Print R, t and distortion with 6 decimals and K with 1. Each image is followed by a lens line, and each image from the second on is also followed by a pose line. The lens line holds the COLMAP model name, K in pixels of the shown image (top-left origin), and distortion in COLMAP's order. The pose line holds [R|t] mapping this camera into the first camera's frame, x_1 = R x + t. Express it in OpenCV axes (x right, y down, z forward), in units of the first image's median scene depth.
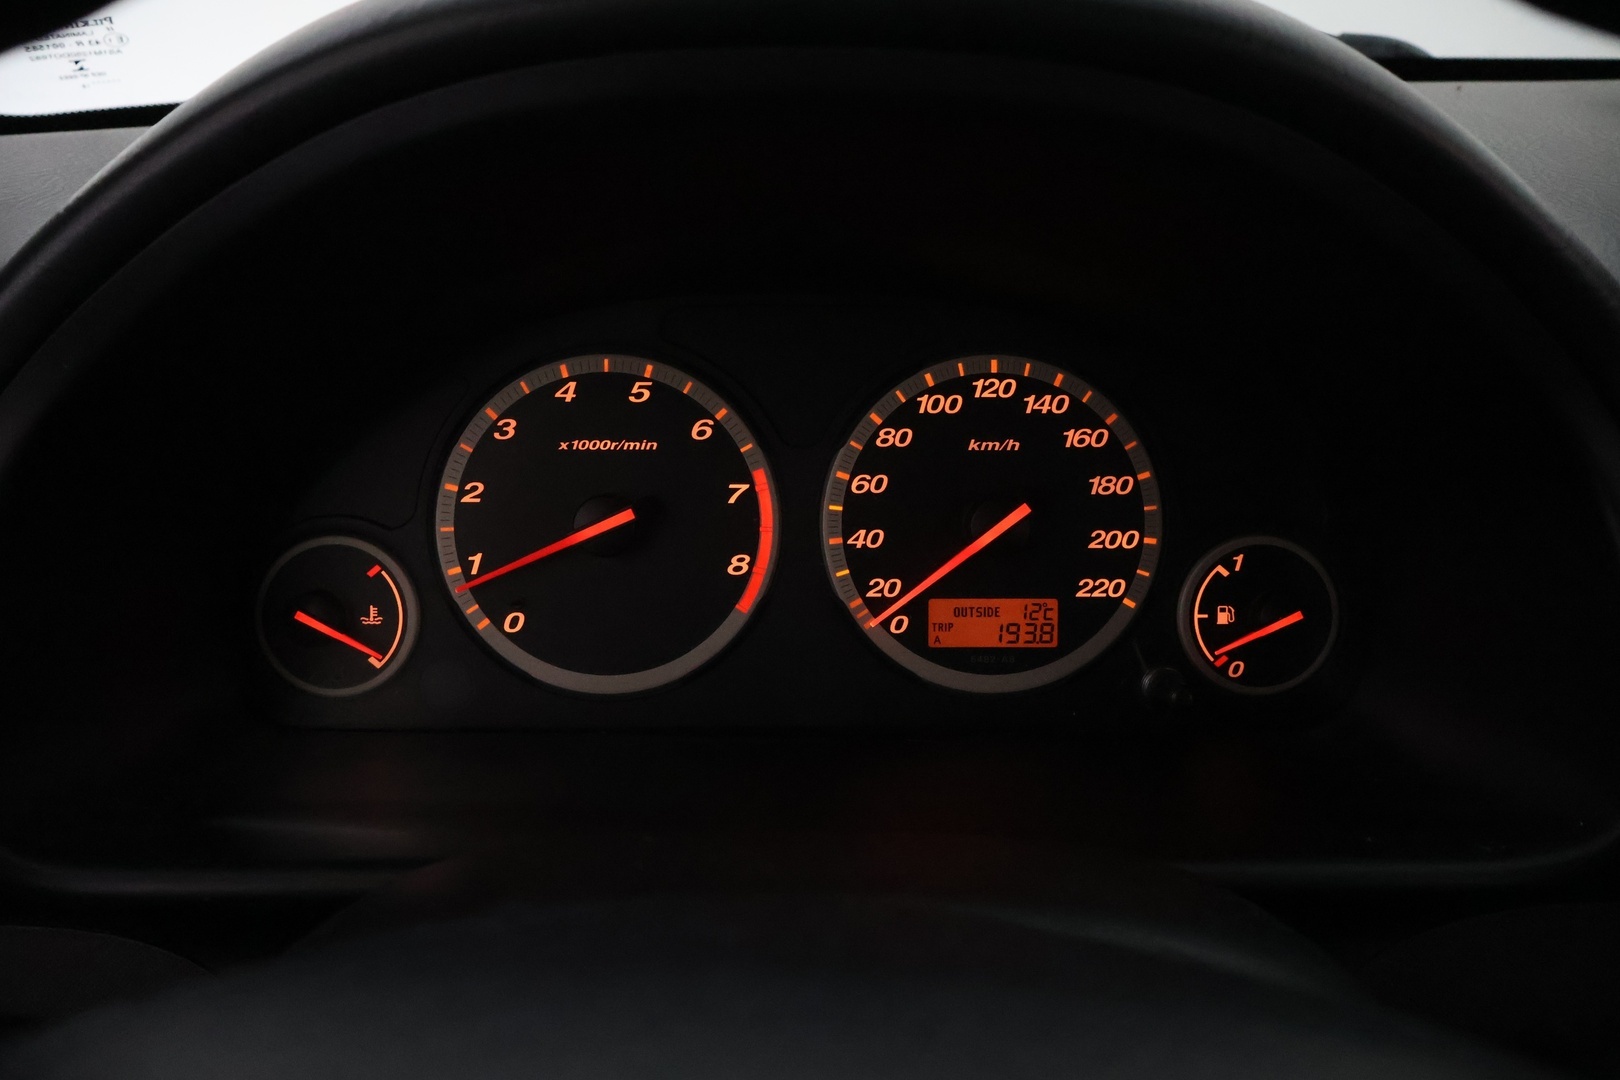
lens RADIAL K [[1355.6, 0, 810.0], [0, 1355.6, 540.0], [0, 0, 1]] dist [-0.003609, -0.000499]
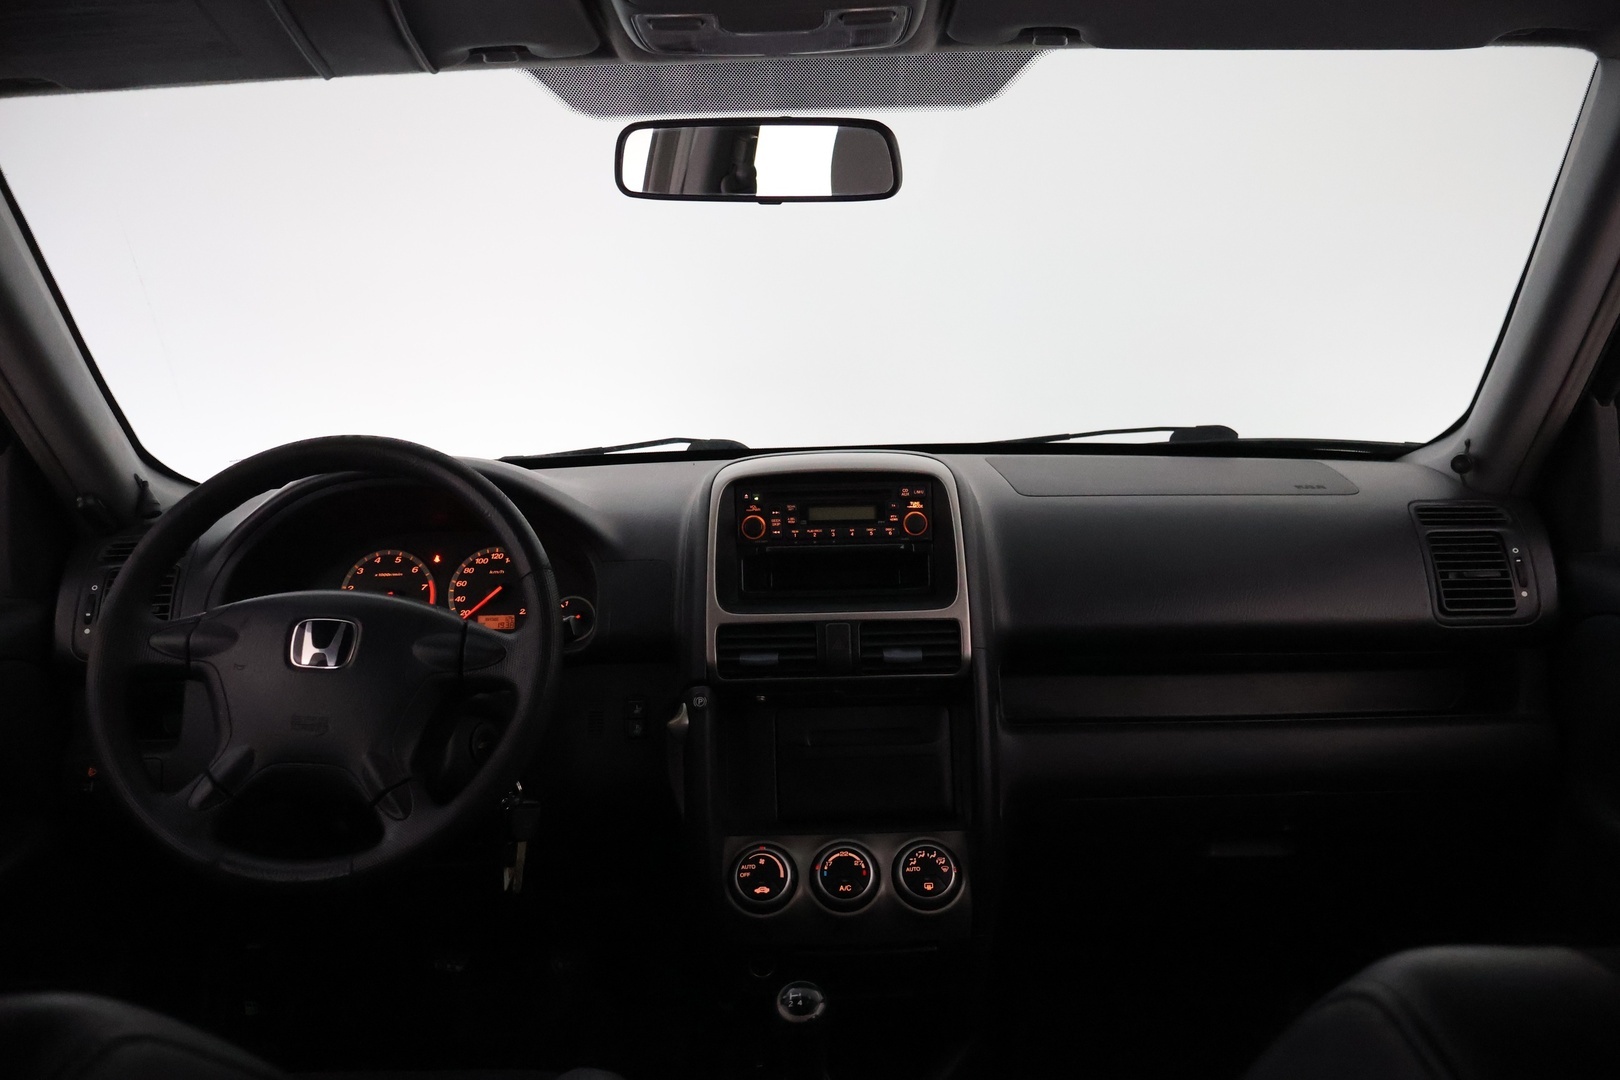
lens RADIAL K [[1383.7, 0, 810.0], [0, 1383.7, 540.0], [0, 0, 1]] dist [0.003662, 0.001141]
pose [[0.999070, -0.027571, -0.033148, 1.074593], [0.019685, 0.975691, -0.218266, 0.653282], [0.038360, 0.217410, 0.975326, -2.509831]]
